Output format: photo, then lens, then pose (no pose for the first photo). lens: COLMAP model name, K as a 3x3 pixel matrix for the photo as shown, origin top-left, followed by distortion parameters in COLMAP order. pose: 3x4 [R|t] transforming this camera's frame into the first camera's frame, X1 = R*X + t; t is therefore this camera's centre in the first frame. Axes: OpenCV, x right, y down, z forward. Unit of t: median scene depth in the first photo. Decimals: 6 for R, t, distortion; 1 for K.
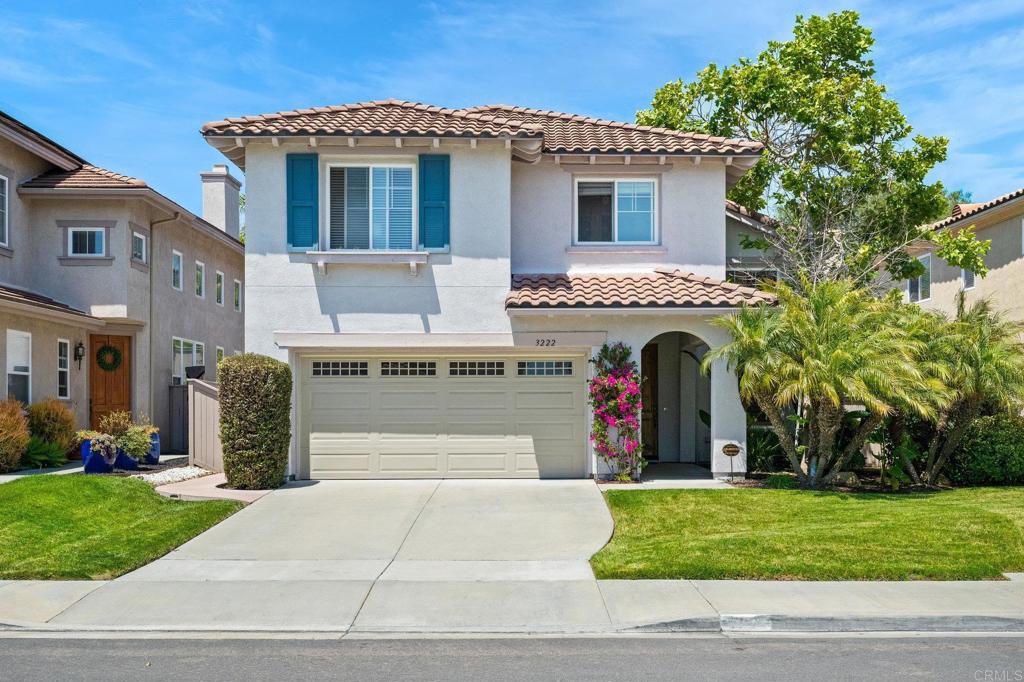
lens RADIAL K [[1141.4, 0, 565.9], [0, 1141.4, 390.2], [0, 0, 1]] dist [-0.001997, 0.000000]
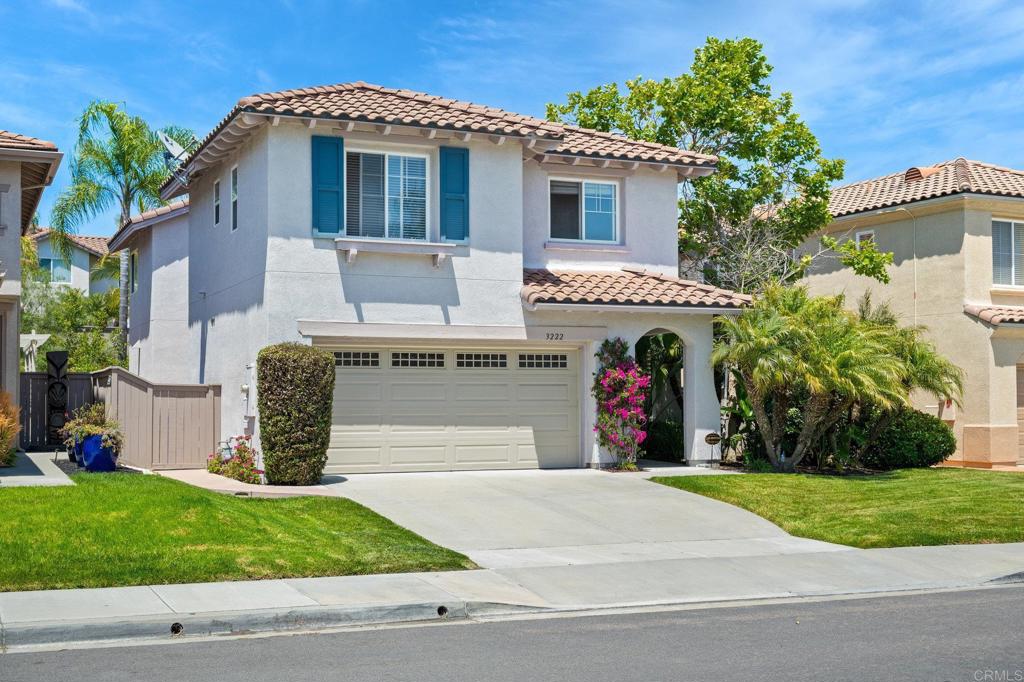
lens RADIAL K [[1259.0, 0, 503.3], [0, 1259.0, 340.6], [0, 0, 1]] dist [0.005221, 0.000000]
pose [[0.931118, 0.017900, 0.364280, -0.472882], [-0.007503, 0.999524, -0.029937, -0.003468], [-0.364642, 0.025141, 0.930808, -0.042603]]
